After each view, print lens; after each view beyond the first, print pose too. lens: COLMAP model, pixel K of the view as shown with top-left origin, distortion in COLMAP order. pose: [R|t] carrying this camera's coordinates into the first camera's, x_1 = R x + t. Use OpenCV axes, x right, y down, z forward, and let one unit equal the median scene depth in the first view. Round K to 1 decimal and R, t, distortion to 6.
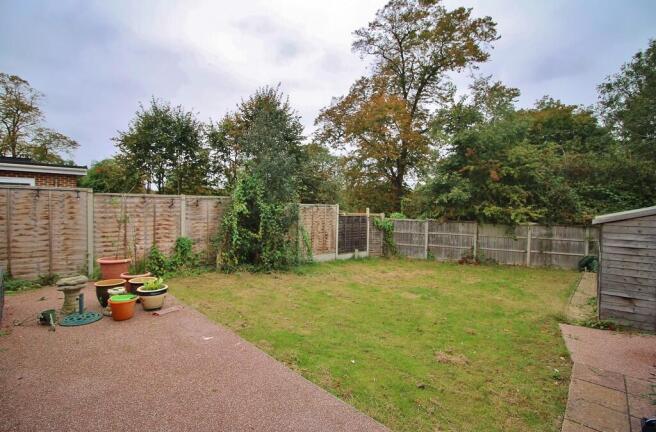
lens RADIAL K [[305.8, 0, 324.8], [0, 305.8, 214.2], [0, 0, 1]] dist [-0.006469, -0.000169]
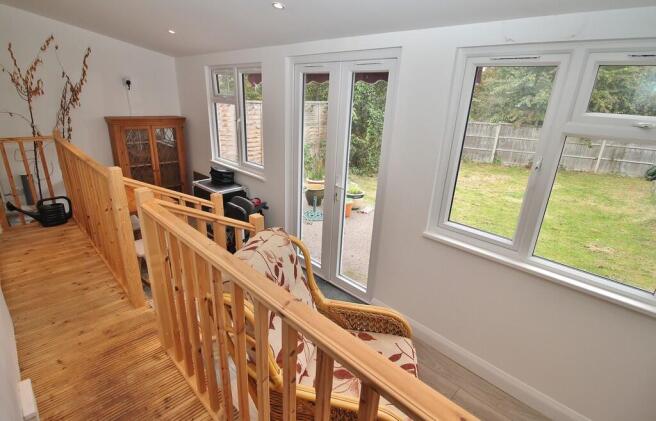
lens RADIAL K [[318.0, 0, 328.6], [0, 318.0, 213.6], [0, 0, 1]] dist [-0.010696, -0.001808]
pose [[0.999782, 0.019068, -0.008488, -0.242078], [-0.015303, 0.946218, 0.323168, -0.033144], [0.014194, -0.322967, 0.946304, -0.085939]]
